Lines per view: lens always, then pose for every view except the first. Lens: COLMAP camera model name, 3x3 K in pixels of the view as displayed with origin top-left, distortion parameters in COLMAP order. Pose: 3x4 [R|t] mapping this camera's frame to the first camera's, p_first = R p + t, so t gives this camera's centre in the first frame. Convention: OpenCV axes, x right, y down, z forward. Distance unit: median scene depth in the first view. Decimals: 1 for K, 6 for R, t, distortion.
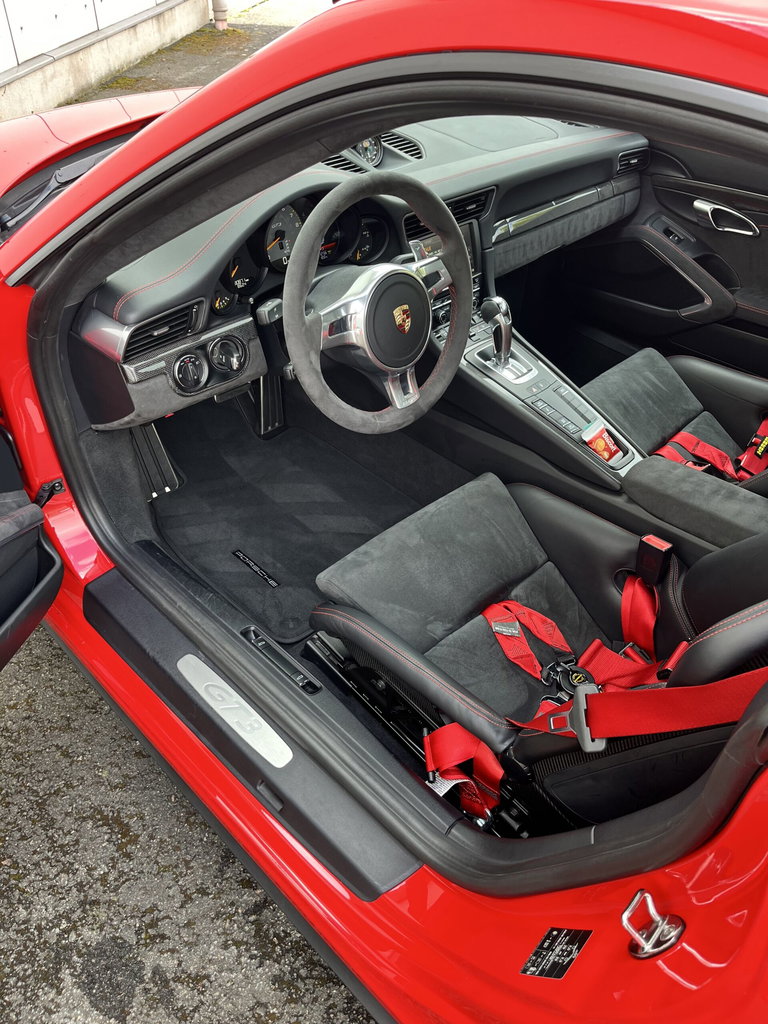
lens RADIAL K [[772.6, 0, 384.0], [0, 772.6, 512.0], [0, 0, 1]] dist [0.040391, 0.004572]
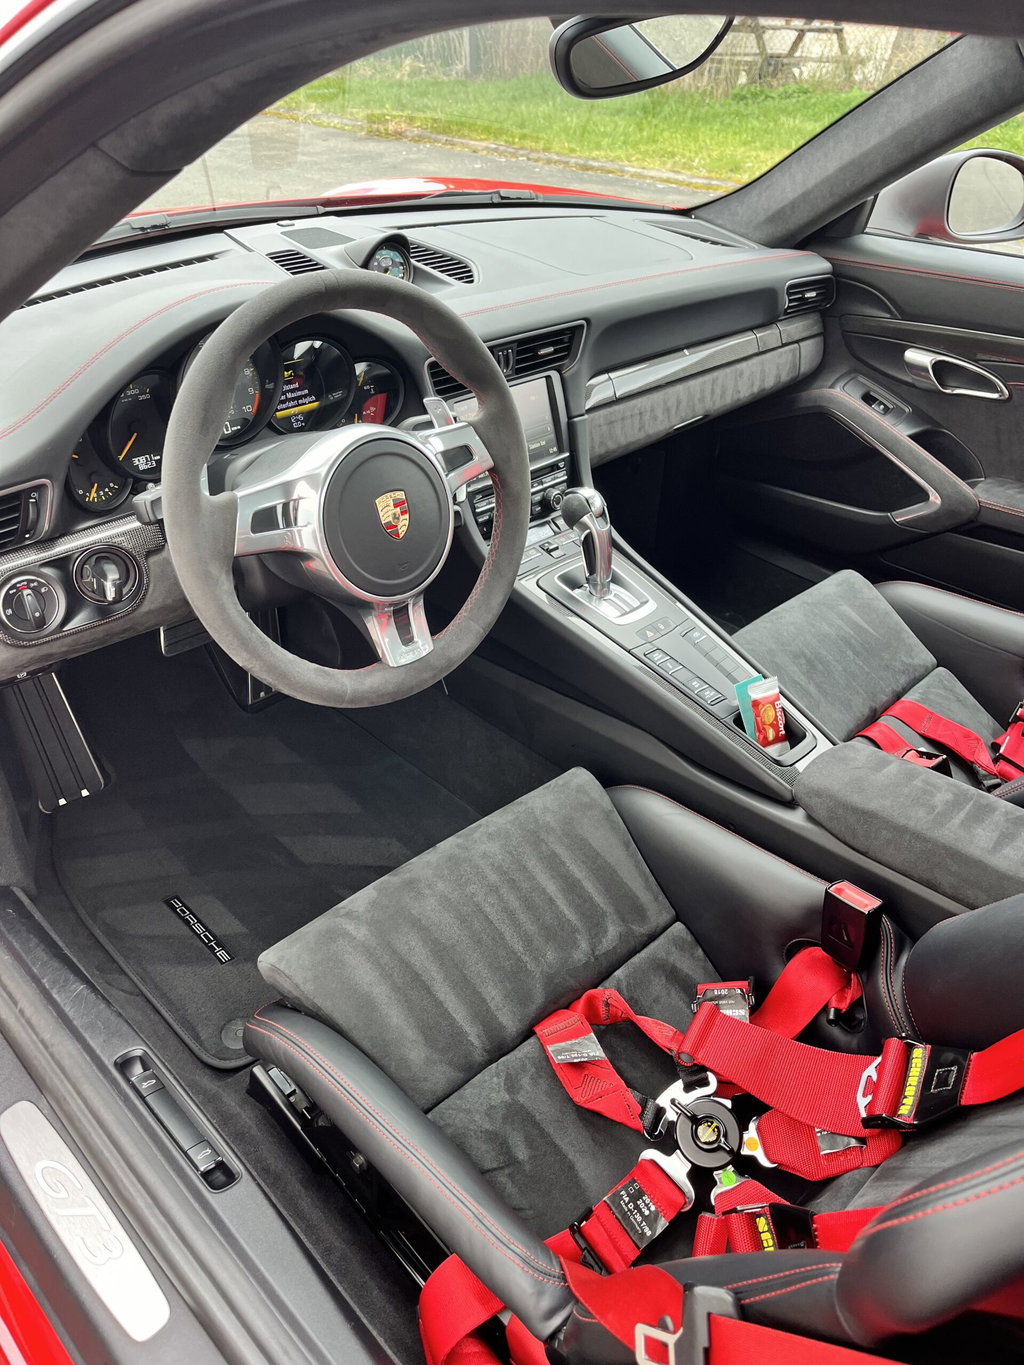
lens RADIAL K [[1008.8, 0, 512.0], [0, 1008.8, 682.5], [0, 0, 1]] dist [0.042403, 0.001288]
pose [[0.999570, -0.003802, -0.029060, 0.102116], [0.000524, 0.993711, -0.111975, -0.028089], [0.029303, 0.111912, 0.993286, 0.194580]]
